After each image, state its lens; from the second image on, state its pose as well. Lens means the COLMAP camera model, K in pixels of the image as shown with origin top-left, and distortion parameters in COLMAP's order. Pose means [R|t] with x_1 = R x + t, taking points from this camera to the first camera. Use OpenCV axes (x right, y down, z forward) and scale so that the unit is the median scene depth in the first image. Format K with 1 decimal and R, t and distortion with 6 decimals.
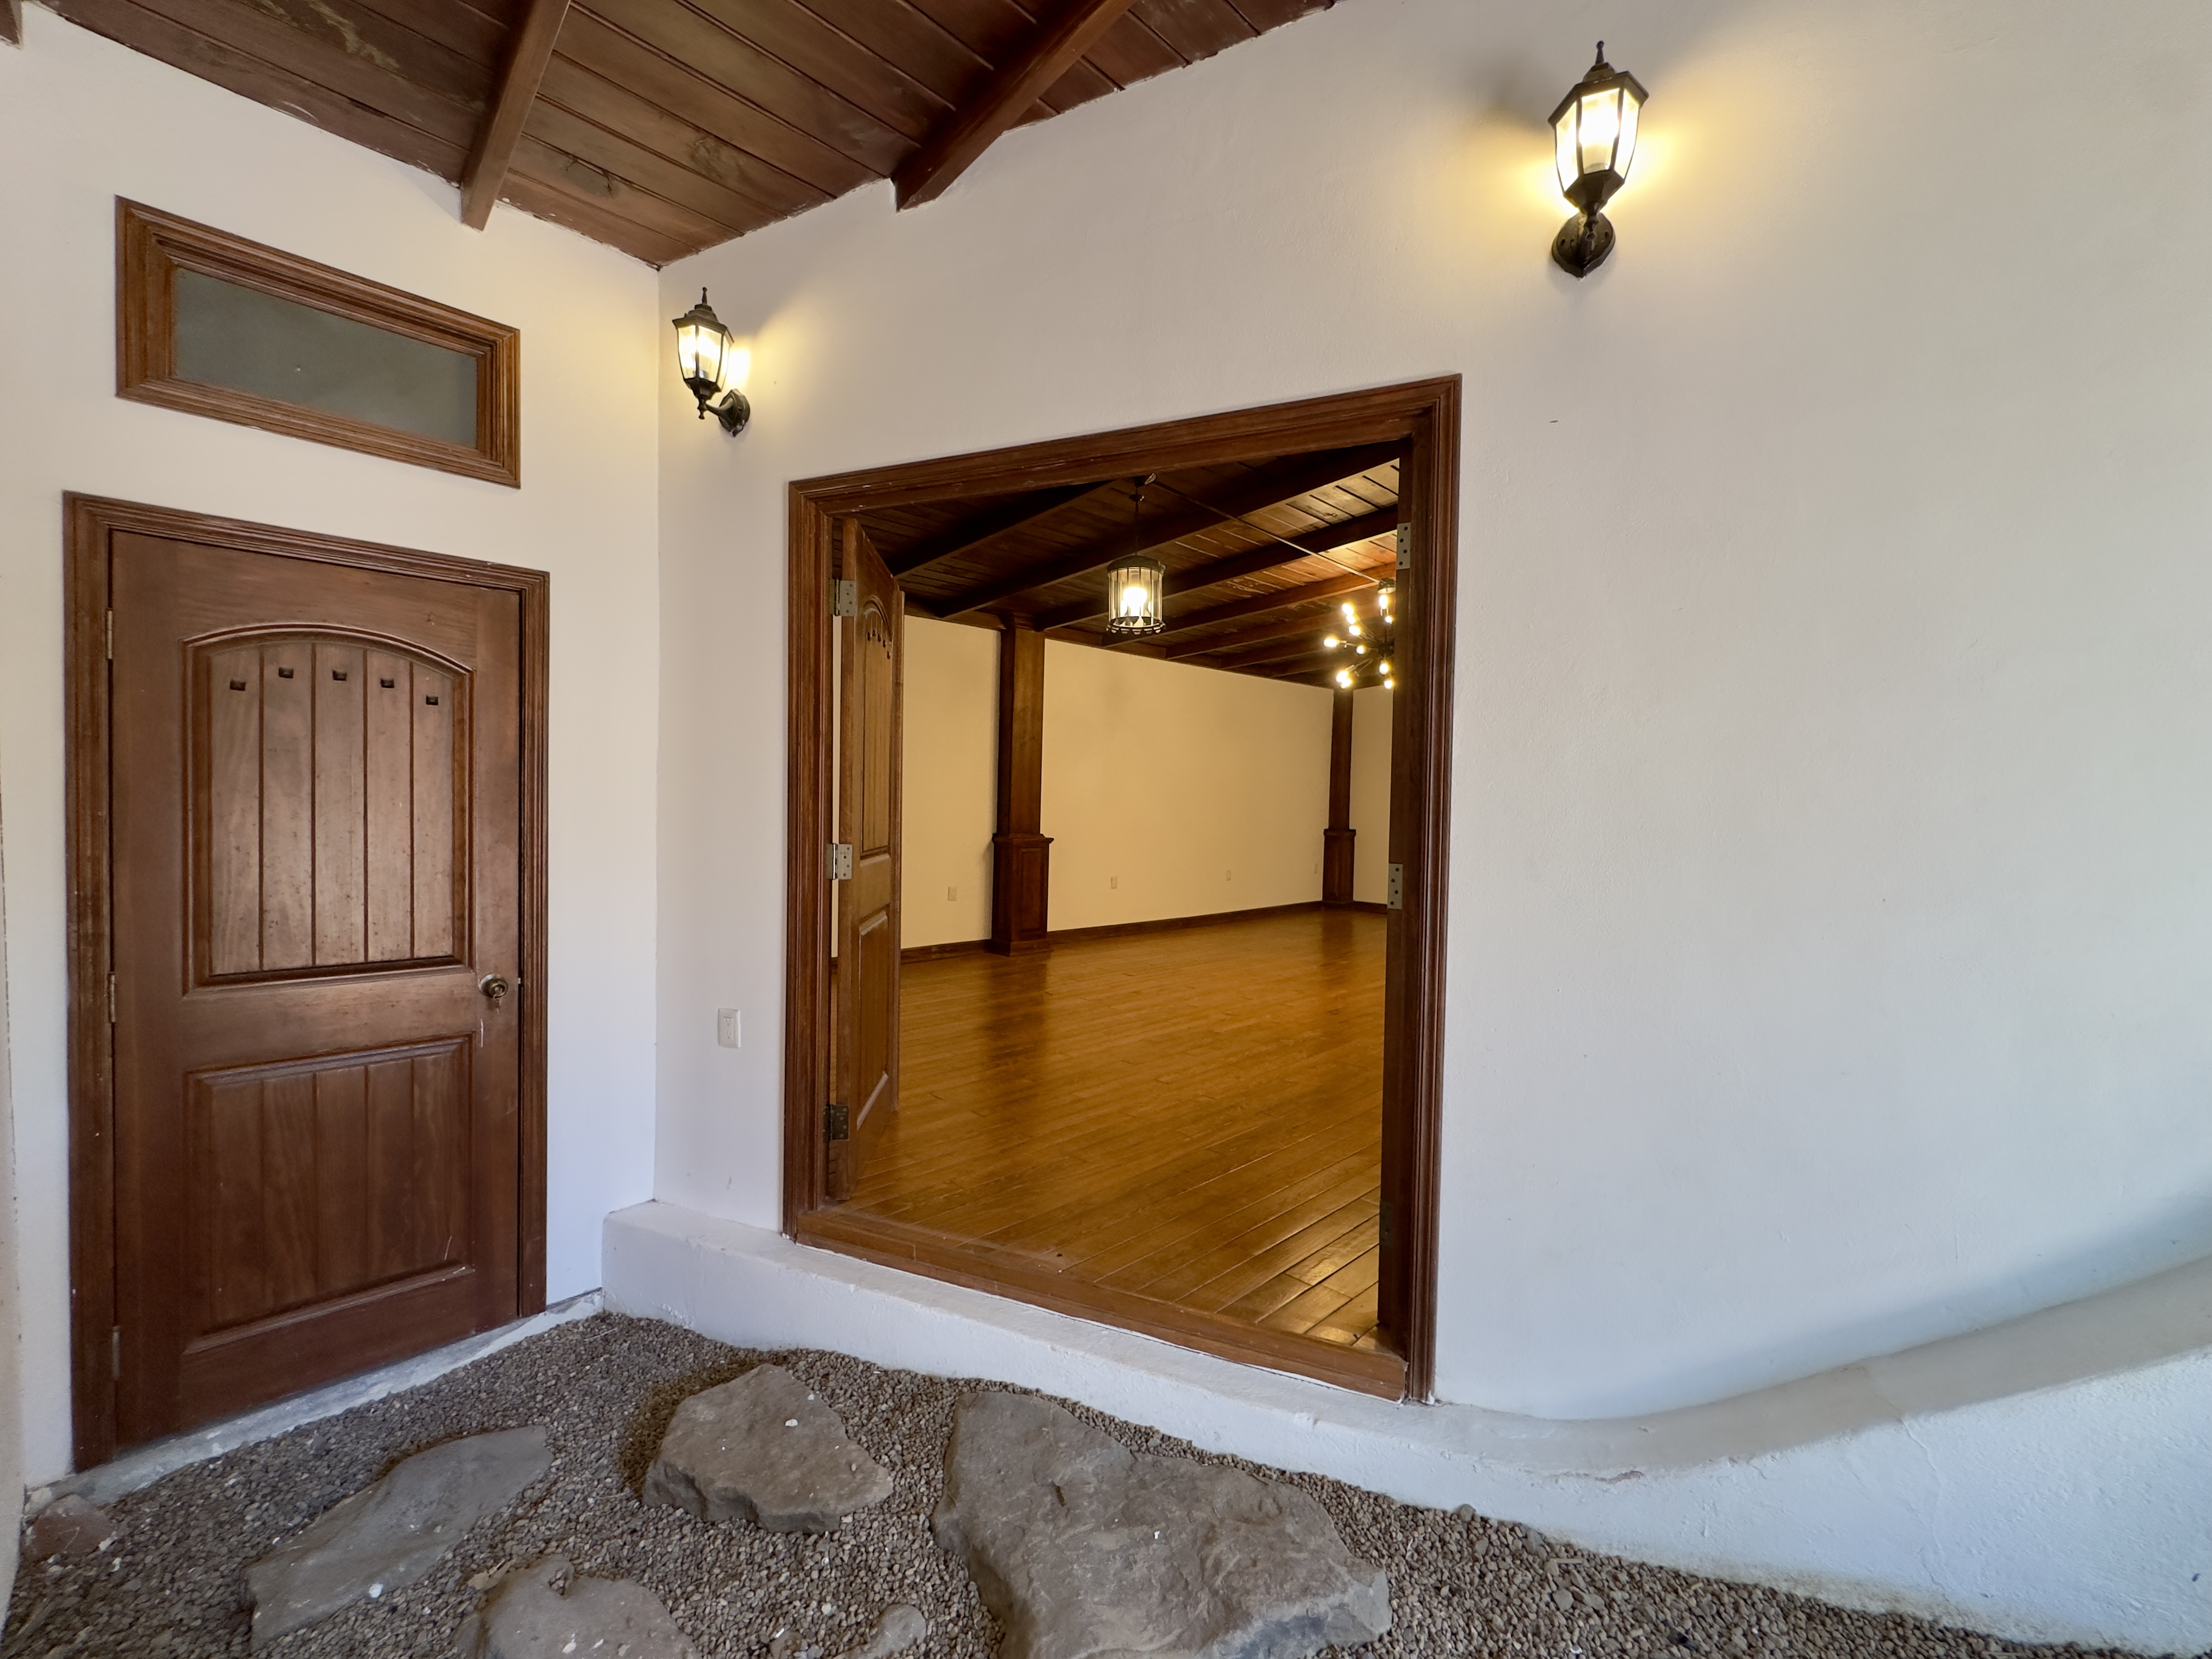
lens RADIAL K [[883.7, 0, 1106.0], [0, 883.7, 829.5], [0, 0, 1]] dist [-0.002314, 0.000187]
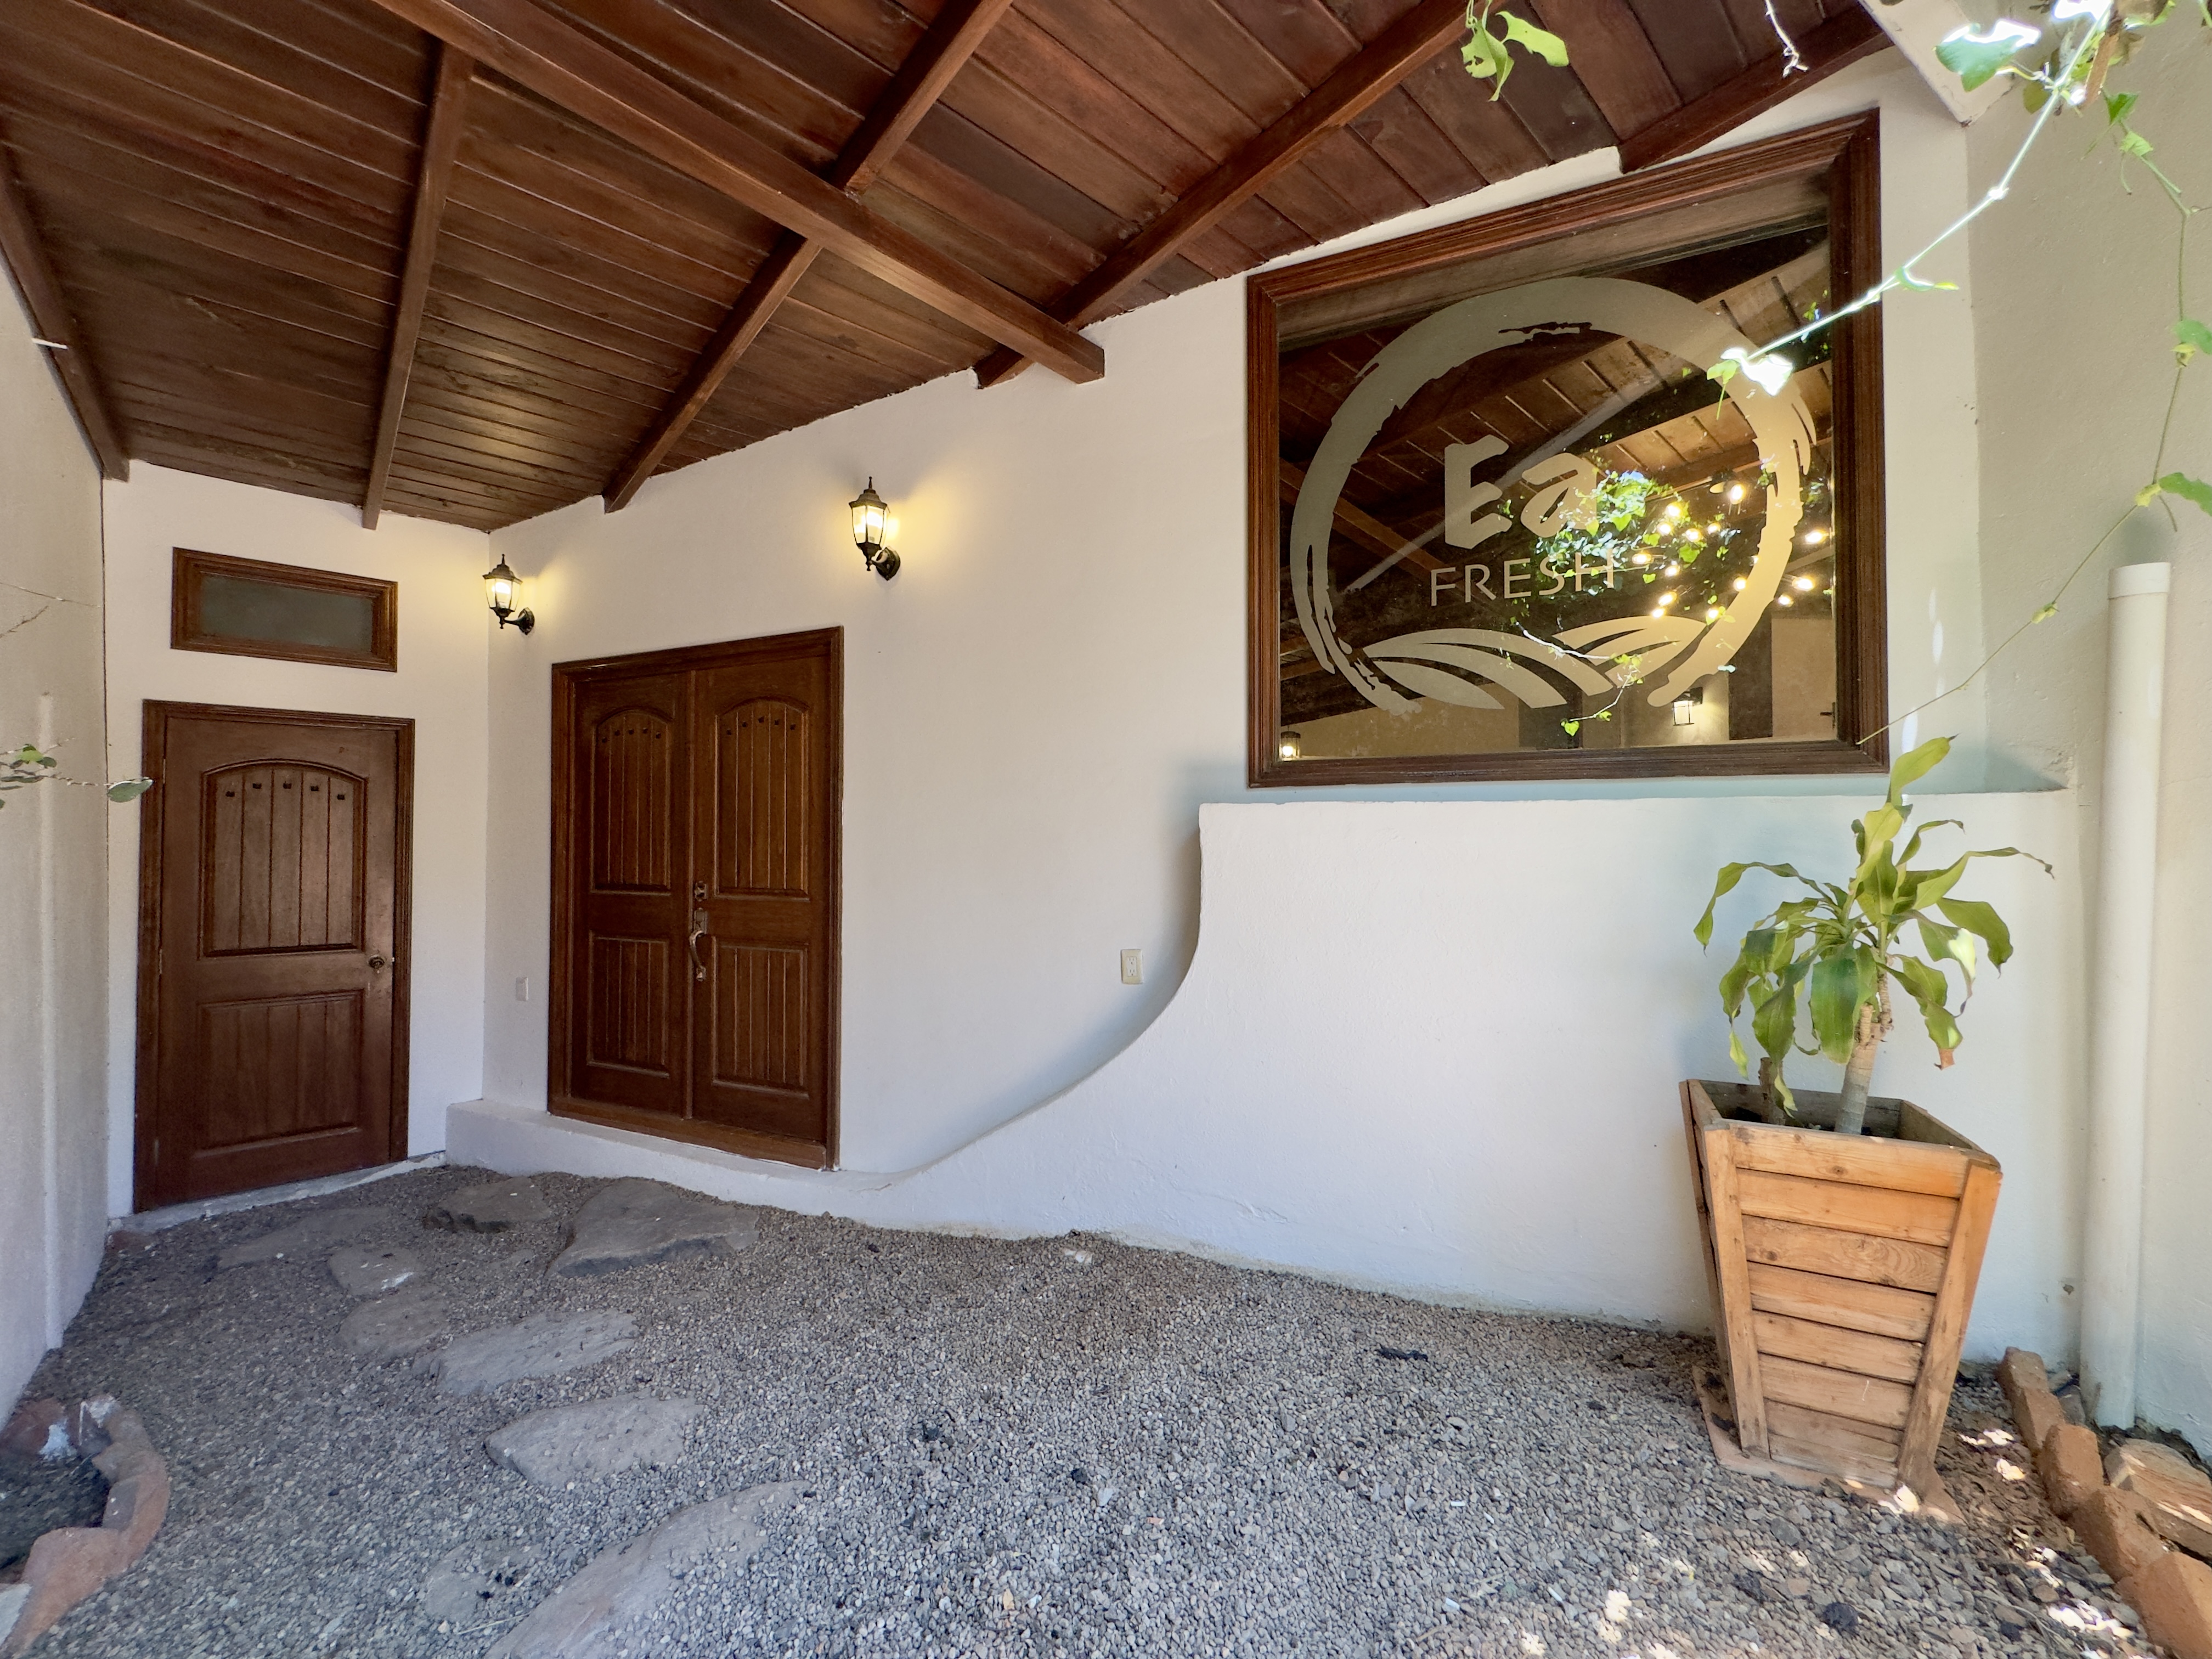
lens RADIAL K [[888.8, 0, 1106.0], [0, 888.8, 829.5], [0, 0, 1]] dist [-0.001366, -0.000059]
pose [[0.999275, -0.016750, -0.034184, 0.797210], [0.015336, 0.999032, -0.041218, 0.014262], [0.034842, 0.040664, 0.998565, -0.691748]]
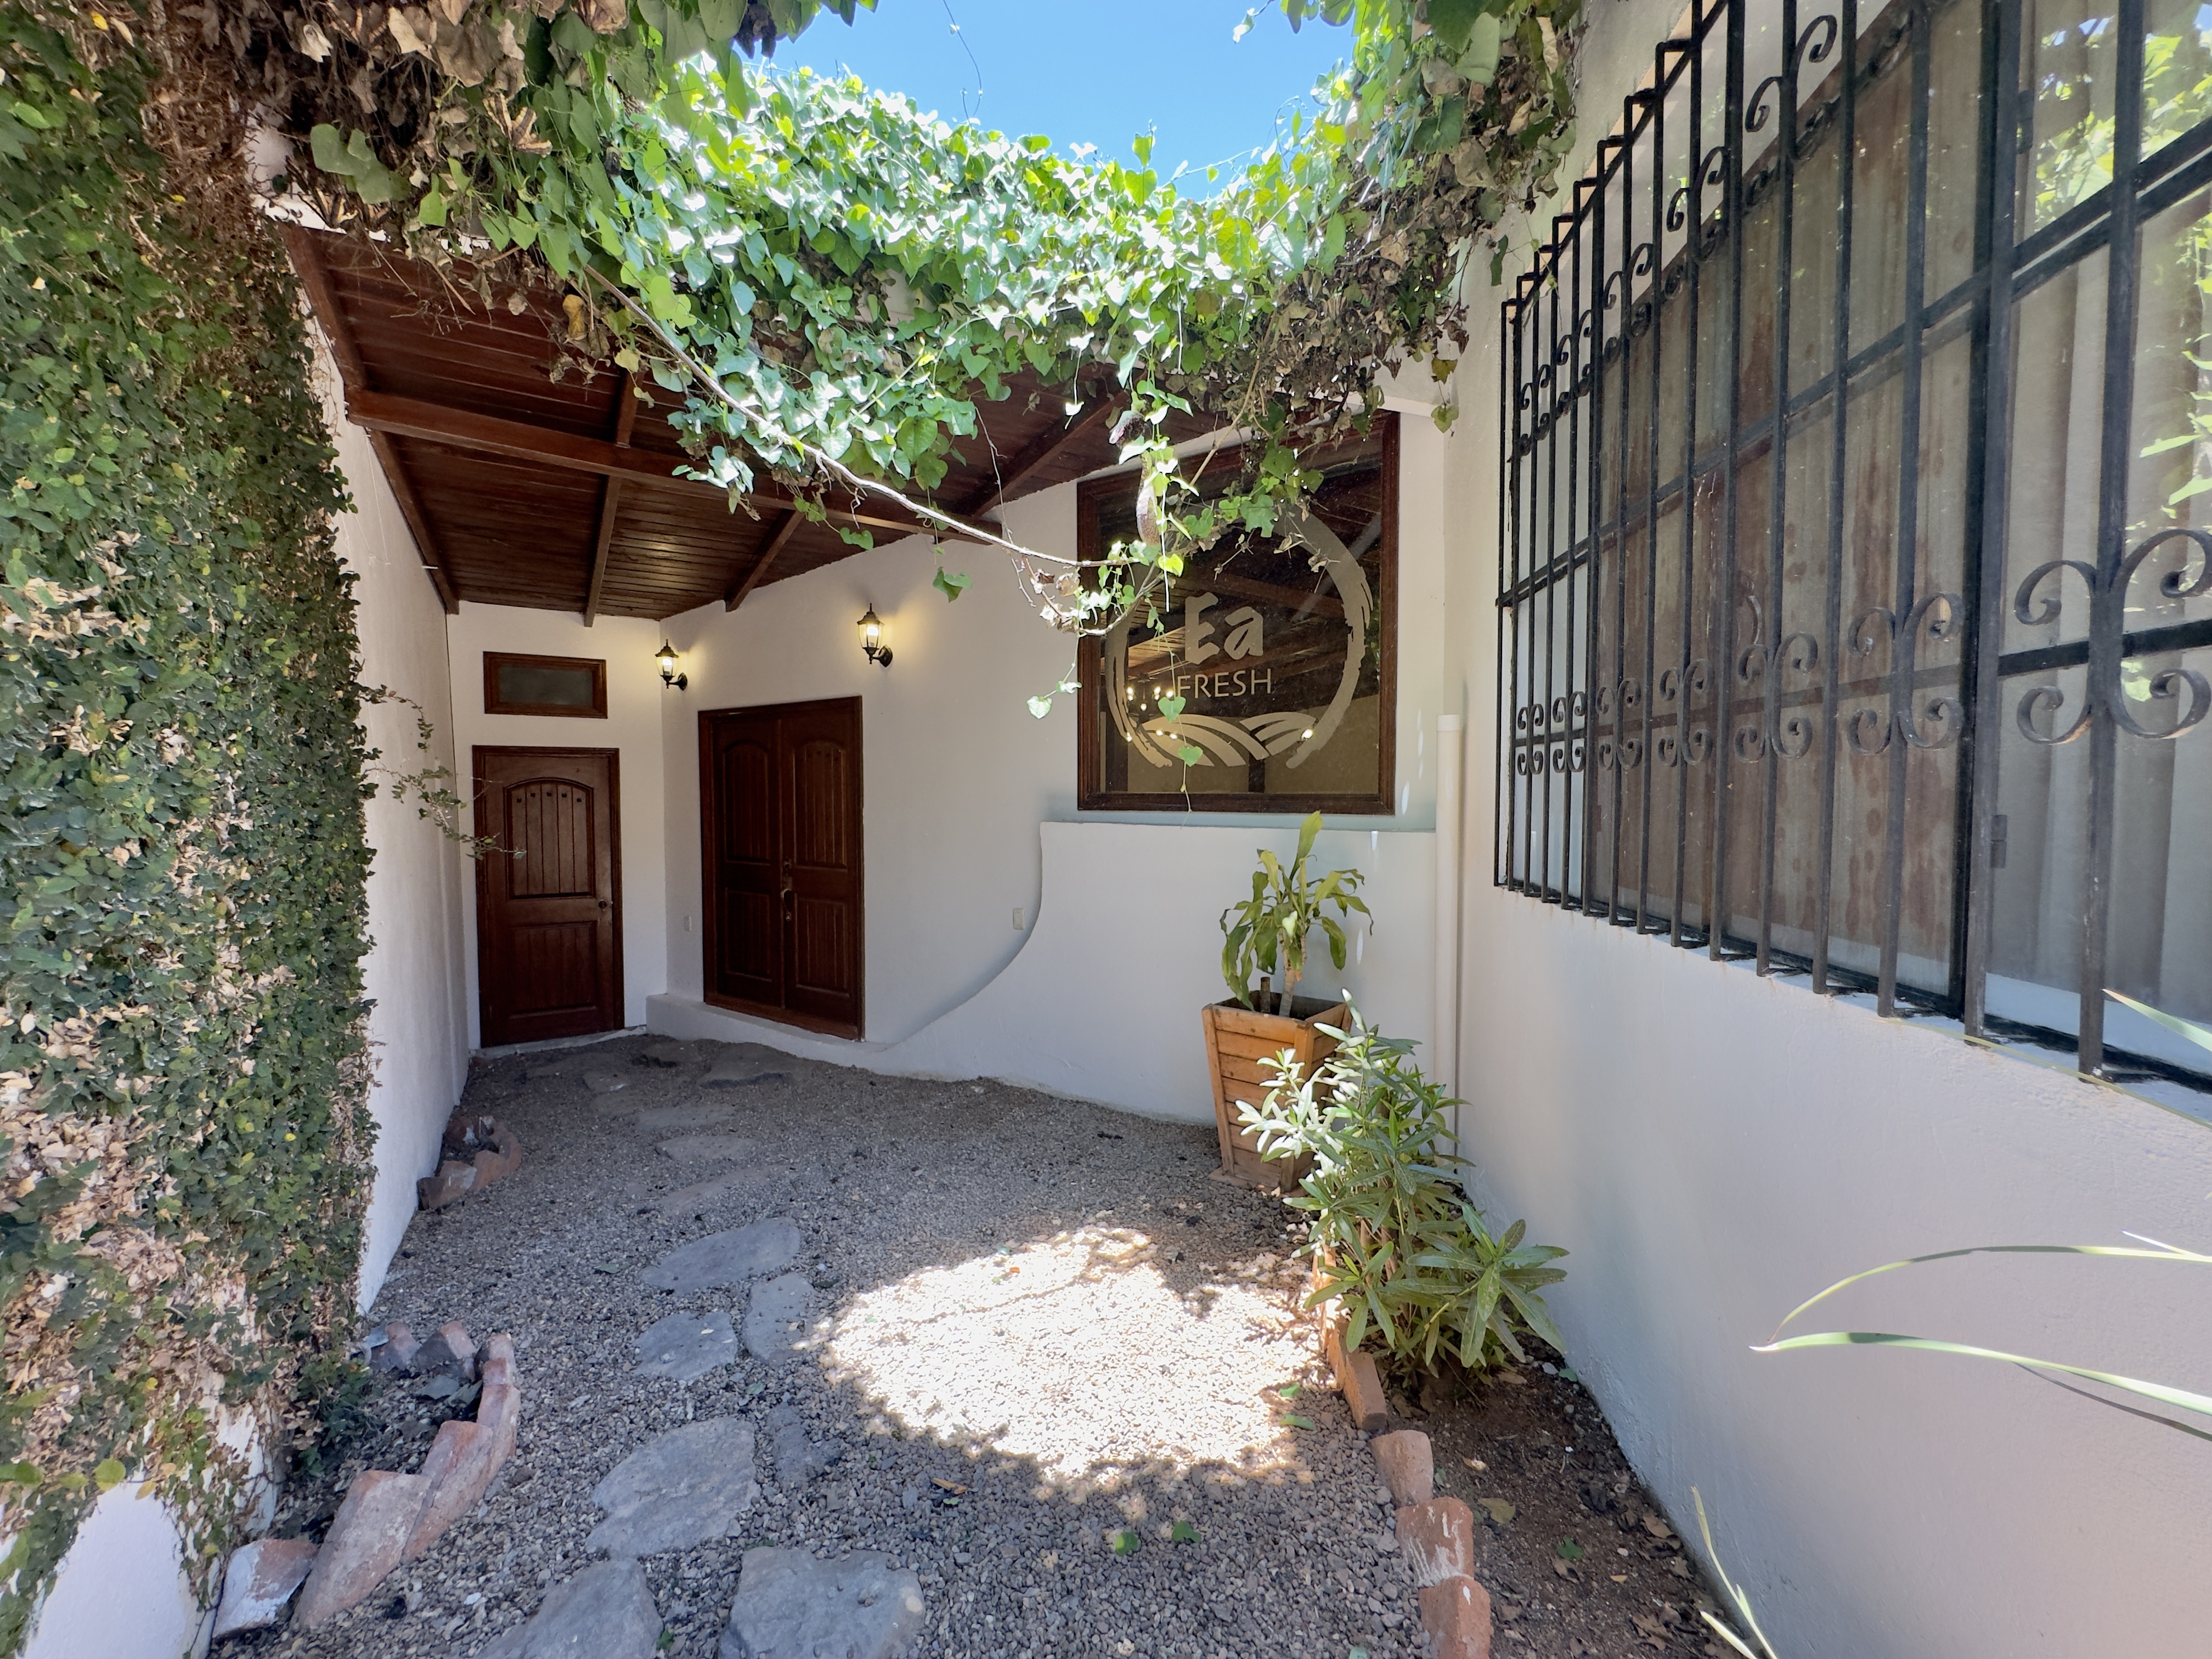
lens RADIAL K [[888.8, 0, 1106.0], [0, 888.8, 829.5], [0, 0, 1]] dist [-0.001366, -0.000059]
pose [[0.977943, -0.008250, -0.208709, 1.410143], [0.011529, 0.999828, 0.014500, -0.073565], [0.208554, -0.016587, 0.977870, -1.359925]]
